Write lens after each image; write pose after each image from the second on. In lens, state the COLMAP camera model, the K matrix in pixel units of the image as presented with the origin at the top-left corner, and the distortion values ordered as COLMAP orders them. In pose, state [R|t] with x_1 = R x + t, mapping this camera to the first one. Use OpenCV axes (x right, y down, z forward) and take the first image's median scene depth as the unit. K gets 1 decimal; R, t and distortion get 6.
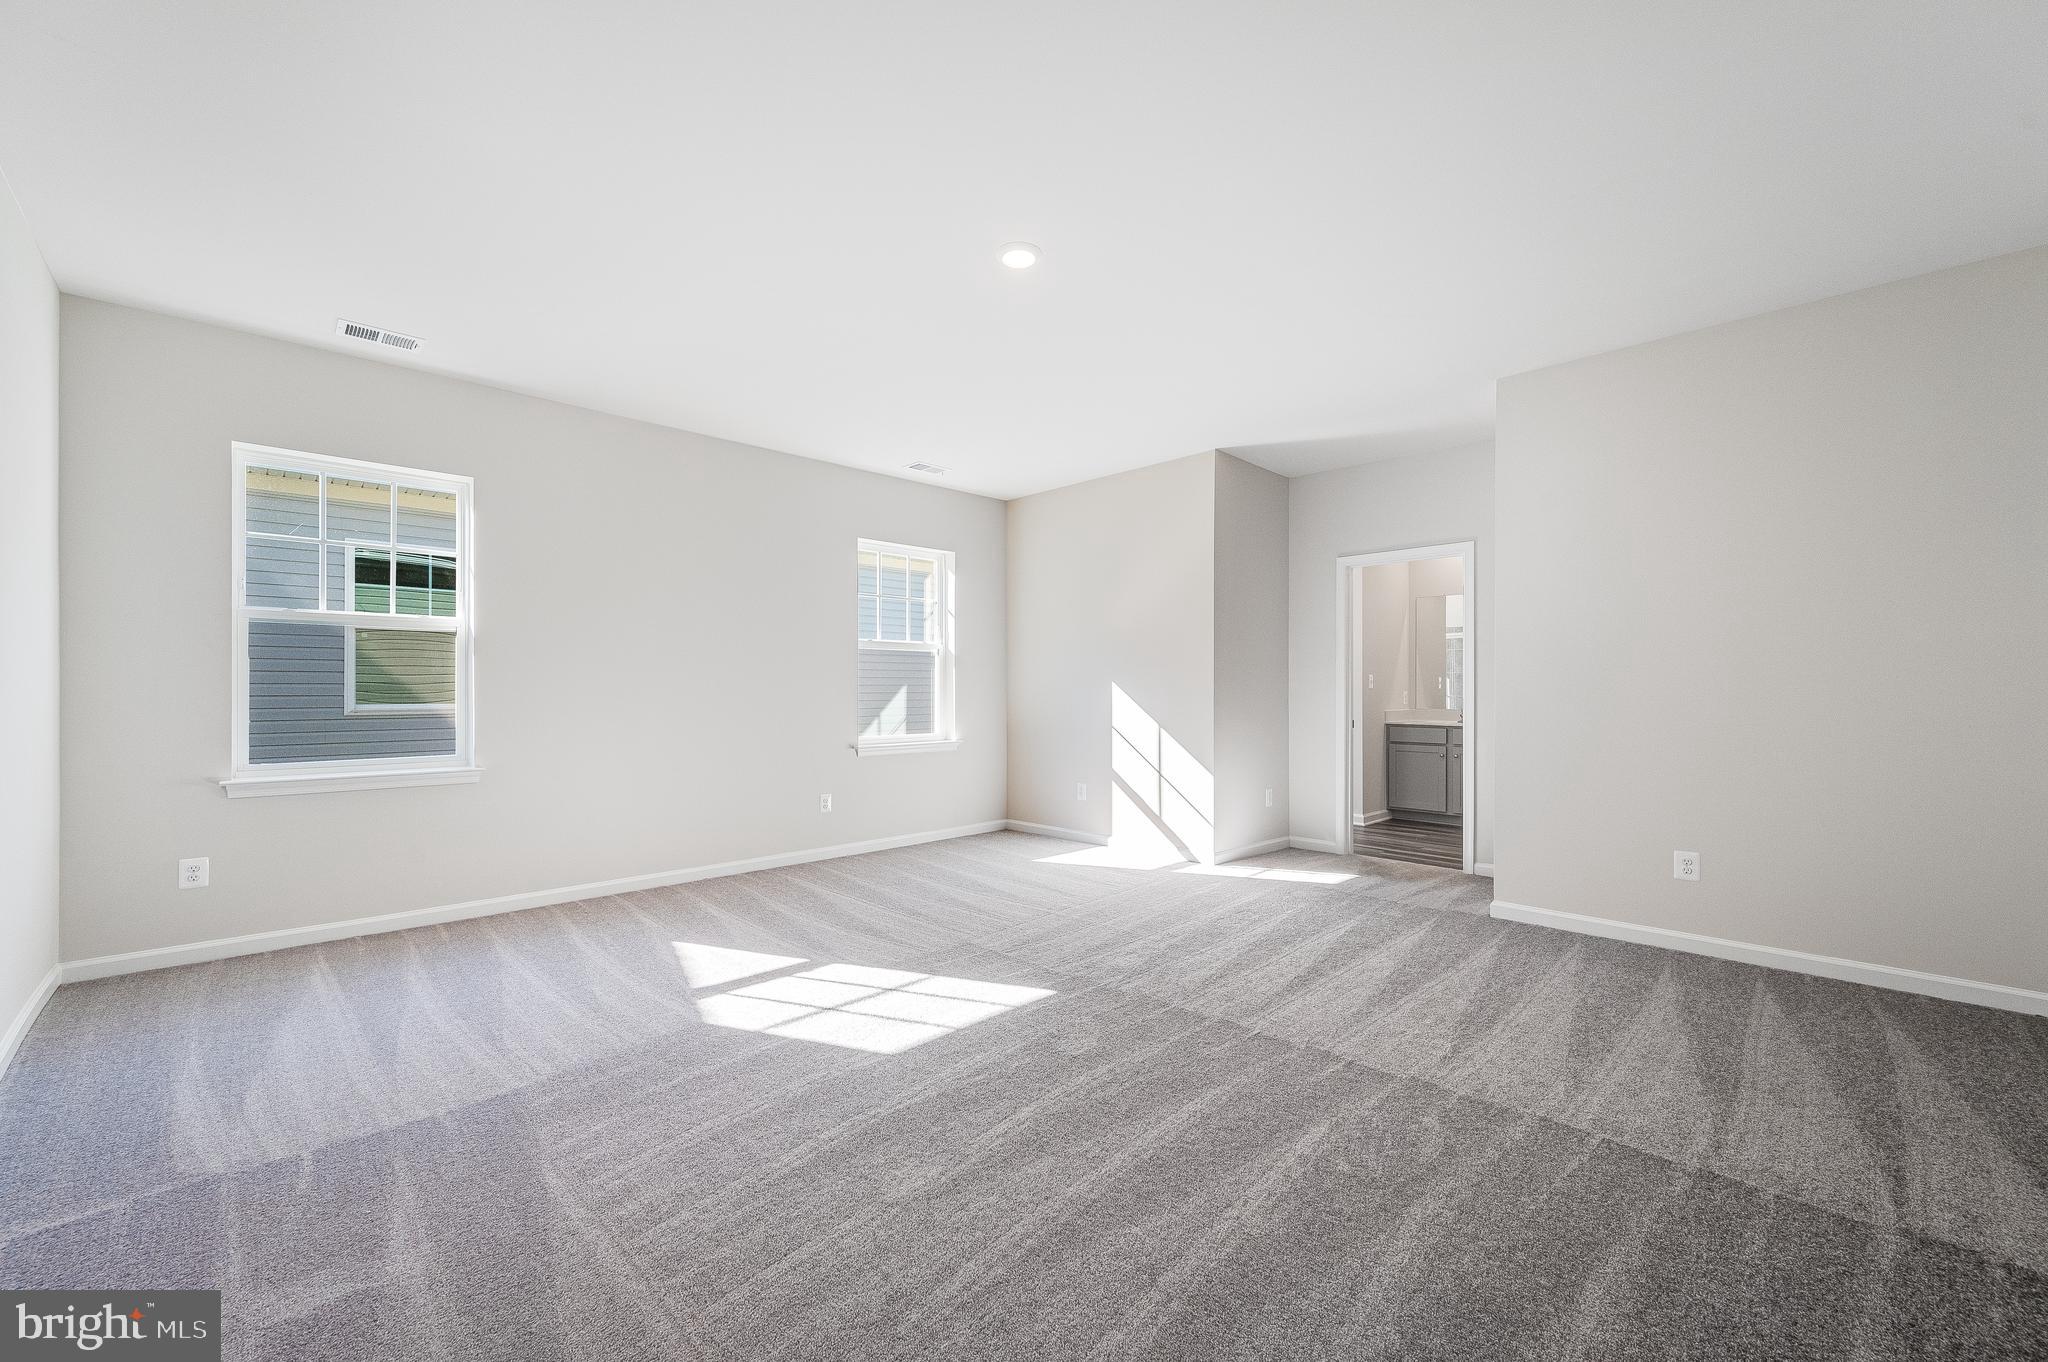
lens RADIAL K [[839.6, 0, 1030.0], [0, 839.6, 690.7], [0, 0, 1]] dist [0.060455, 0.000063]
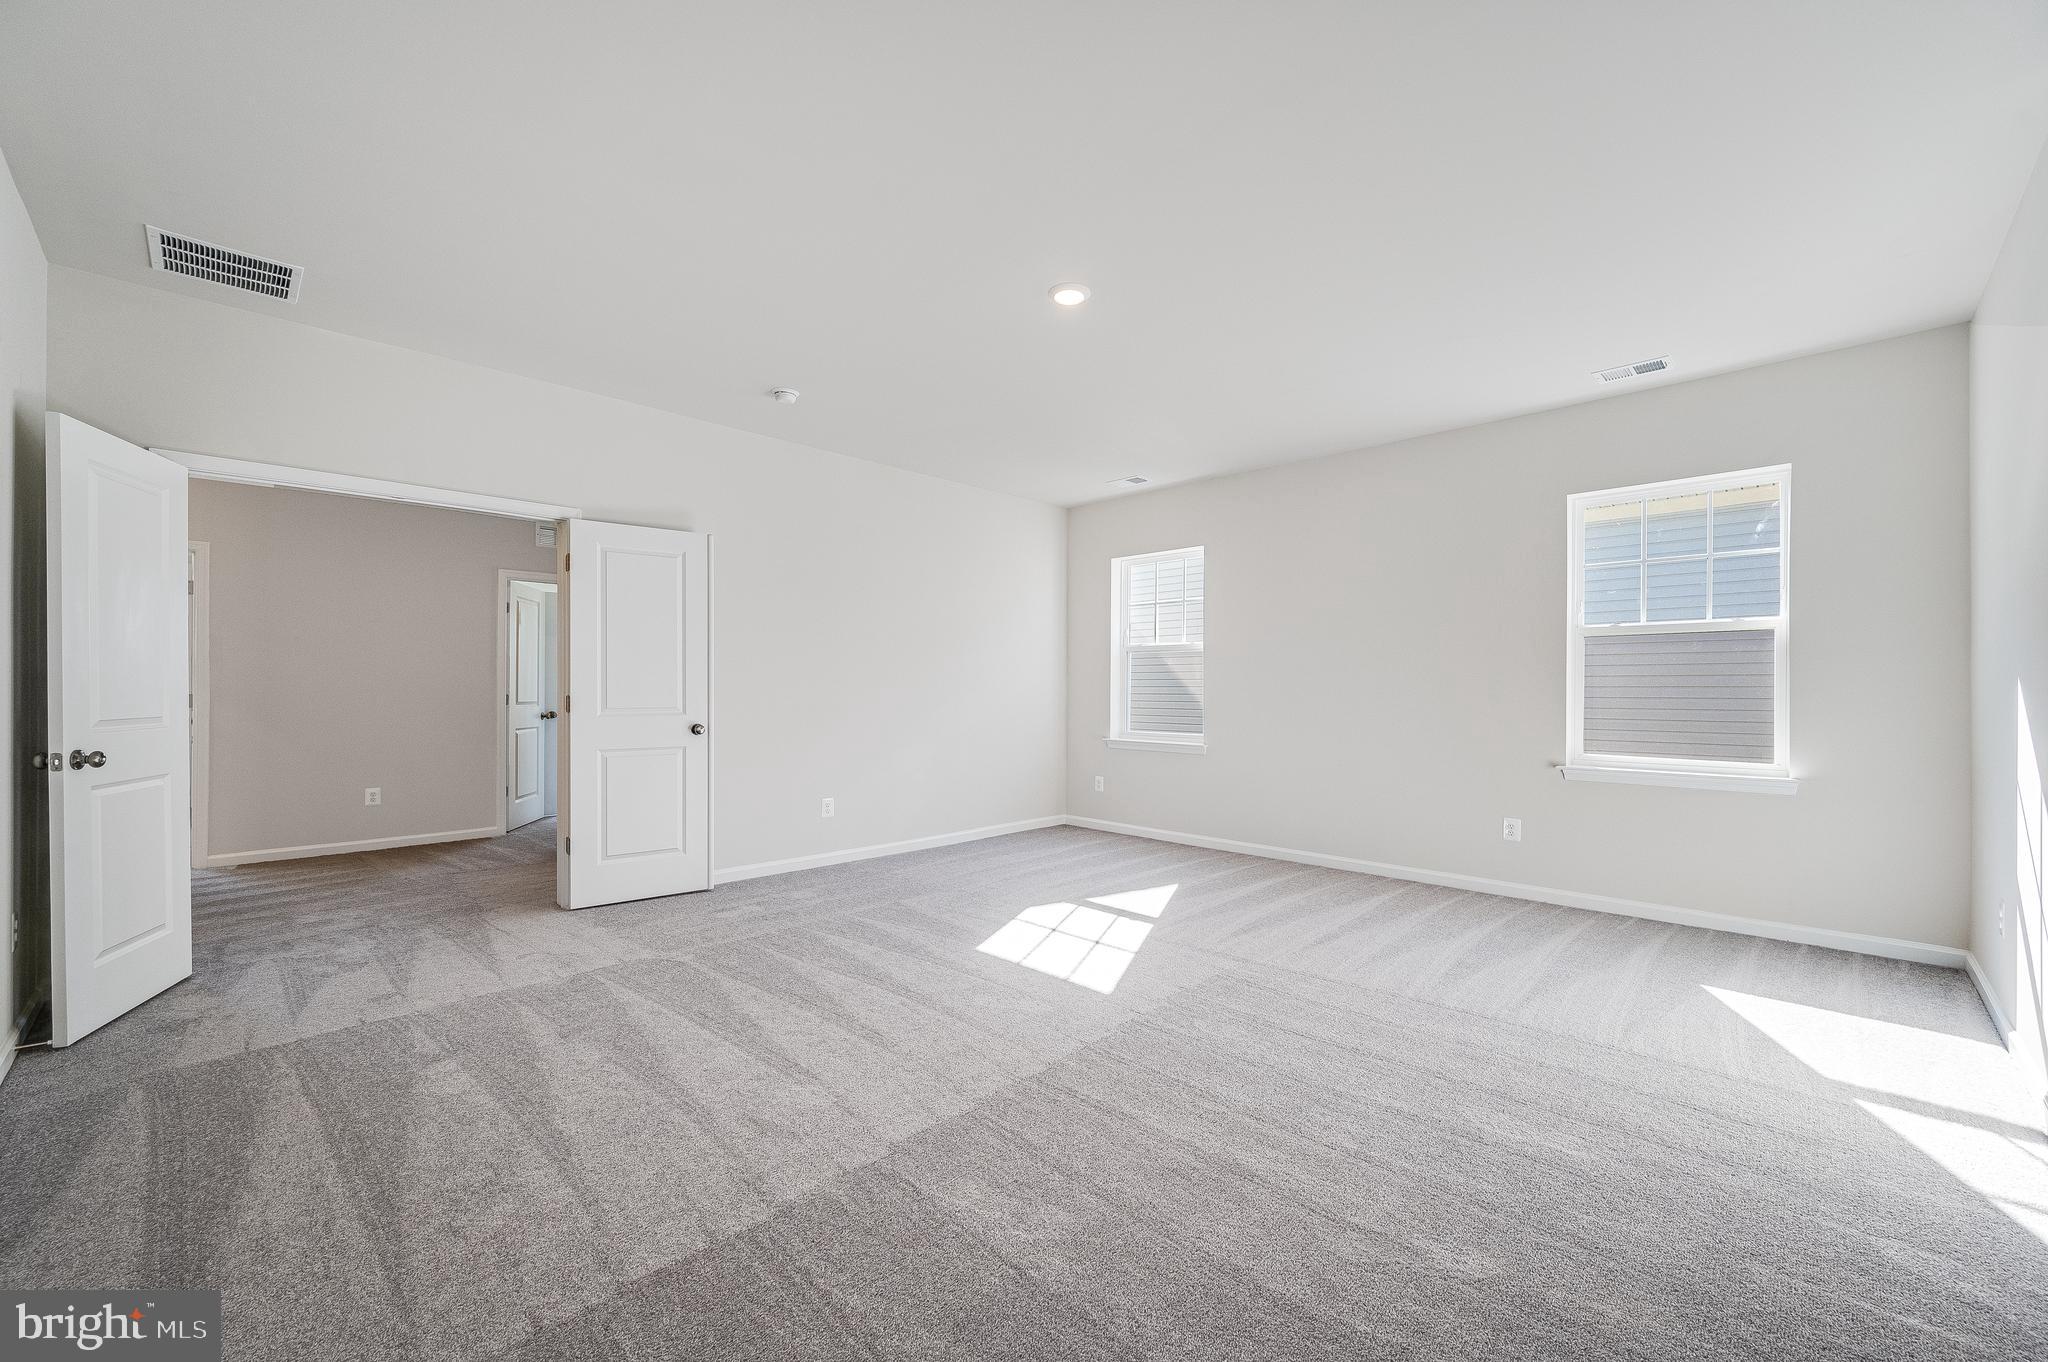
lens RADIAL K [[808.6, 0, 1024.0], [0, 808.6, 681.0], [0, 0, 1]] dist [-0.000724, 0.000392]
pose [[0.012103, -0.016838, -0.999785, 0.519720], [0.000335, 0.999858, -0.016835, 0.000368], [0.999927, -0.000131, 0.012107, 0.463631]]
